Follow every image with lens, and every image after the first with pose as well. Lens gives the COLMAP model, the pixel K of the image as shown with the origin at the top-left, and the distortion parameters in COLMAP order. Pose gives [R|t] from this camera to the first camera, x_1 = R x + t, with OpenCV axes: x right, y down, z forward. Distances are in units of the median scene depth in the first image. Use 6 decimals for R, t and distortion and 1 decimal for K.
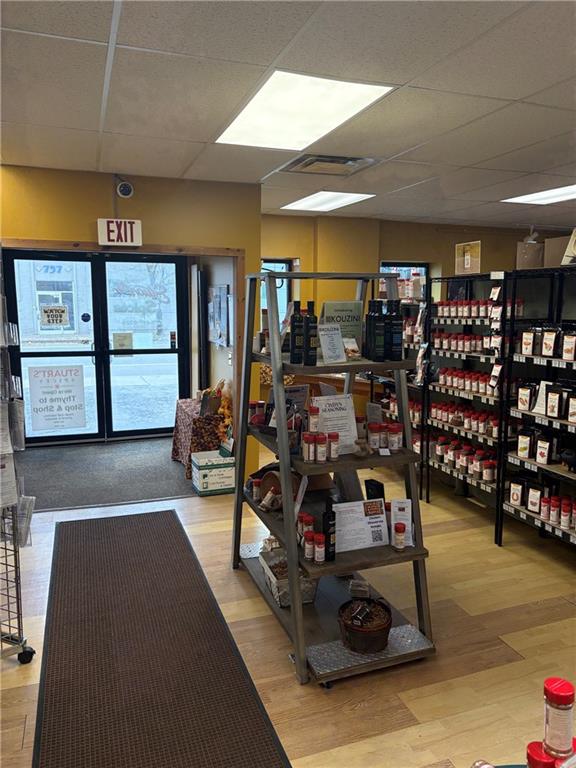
lens RADIAL K [[578.7, 0, 289.5], [0, 578.7, 383.5], [0, 0, 1]] dist [-0.006235, -0.006167]
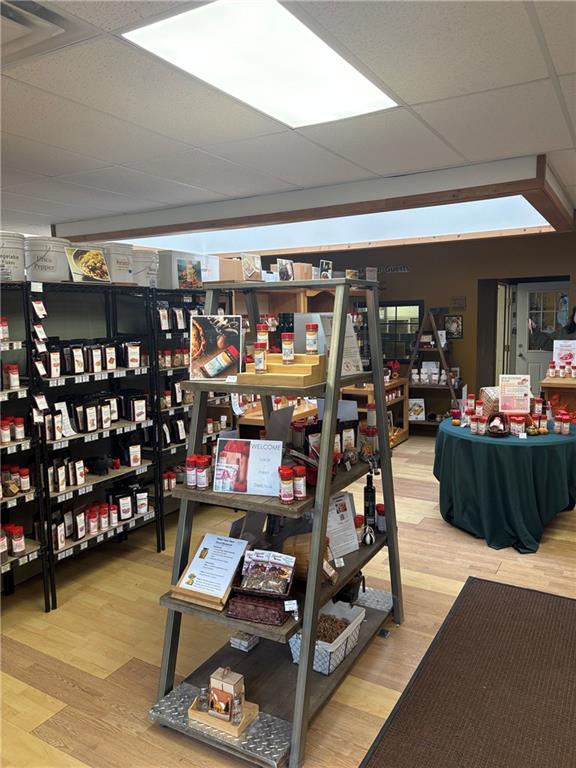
lens RADIAL K [[578.7, 0, 289.9], [0, 578.7, 382.4], [0, 0, 1]] dist [-0.006235, -0.006167]
pose [[-0.639179, -0.083154, 0.764549, -0.531435], [0.127533, 0.968912, 0.212002, -0.193572], [-0.758410, 0.233013, -0.608703, 1.321980]]
